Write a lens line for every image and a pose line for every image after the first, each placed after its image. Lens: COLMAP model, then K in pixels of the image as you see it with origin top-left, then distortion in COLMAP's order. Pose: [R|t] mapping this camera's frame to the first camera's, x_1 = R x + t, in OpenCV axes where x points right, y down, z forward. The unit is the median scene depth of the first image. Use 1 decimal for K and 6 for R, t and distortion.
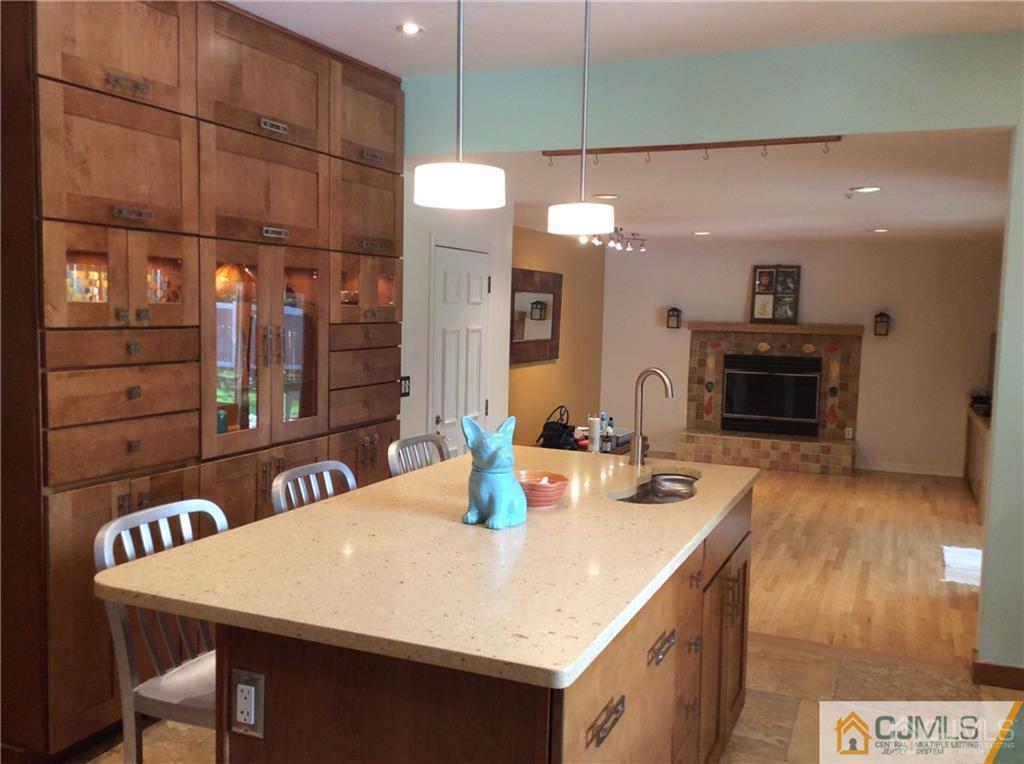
lens RADIAL K [[927.2, 0, 492.2], [0, 927.2, 389.7], [0, 0, 1]] dist [0.038271, 0.000000]
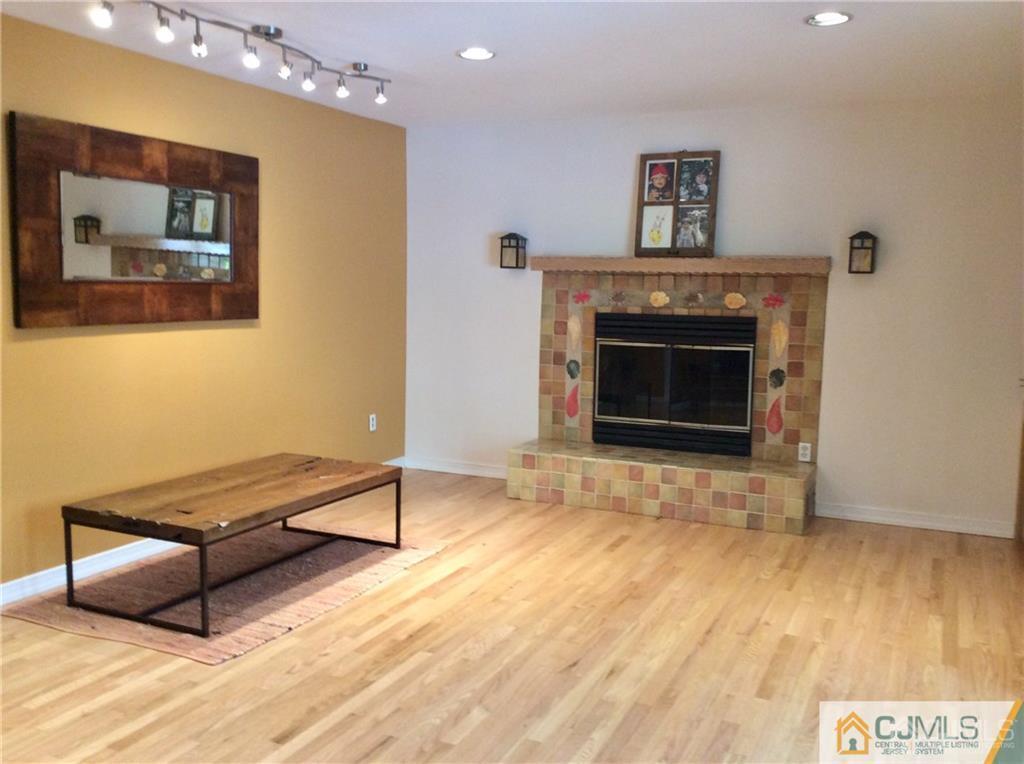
lens RADIAL K [[927.2, 0, 512.9], [0, 927.2, 383.3], [0, 0, 1]] dist [0.038271, 0.000000]
pose [[0.999812, -0.002440, -0.019258, 0.216931], [0.002728, 0.999884, 0.014985, -0.003197], [0.019219, -0.015035, 0.999702, 0.437809]]
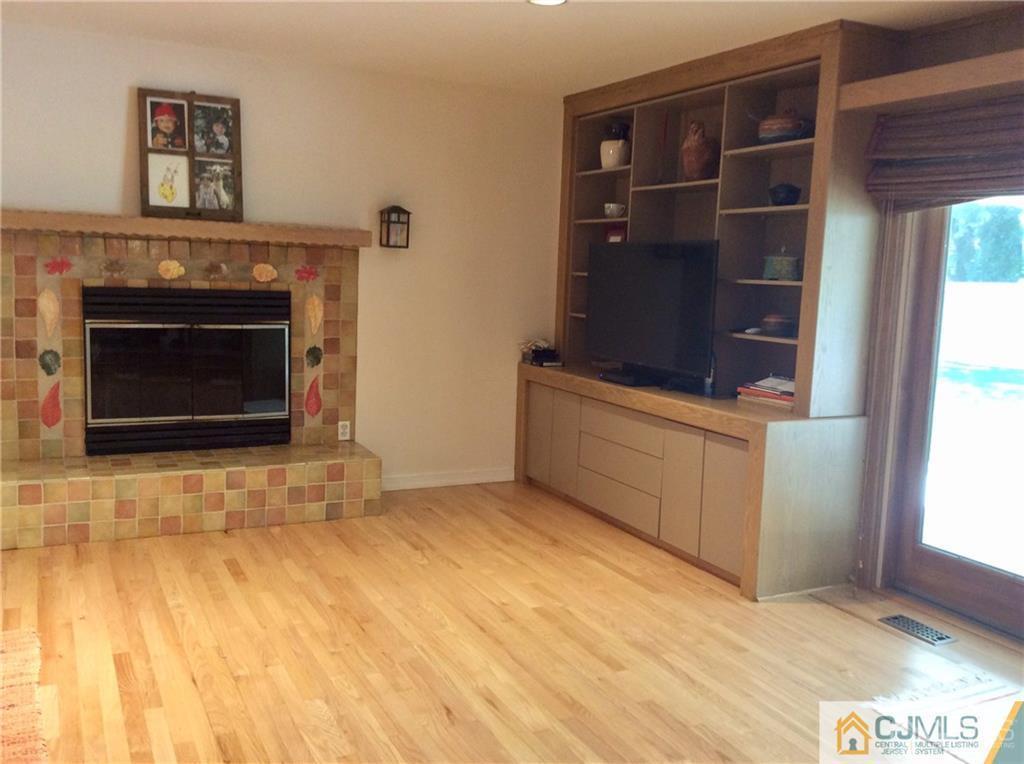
lens RADIAL K [[927.2, 0, 515.7], [0, 927.2, 386.1], [0, 0, 1]] dist [0.038271, 0.000000]
pose [[0.627509, -0.094431, 0.772862, 0.033147], [0.050034, 0.995457, 0.081005, -0.017277], [-0.777000, -0.012162, 0.629383, 0.579994]]
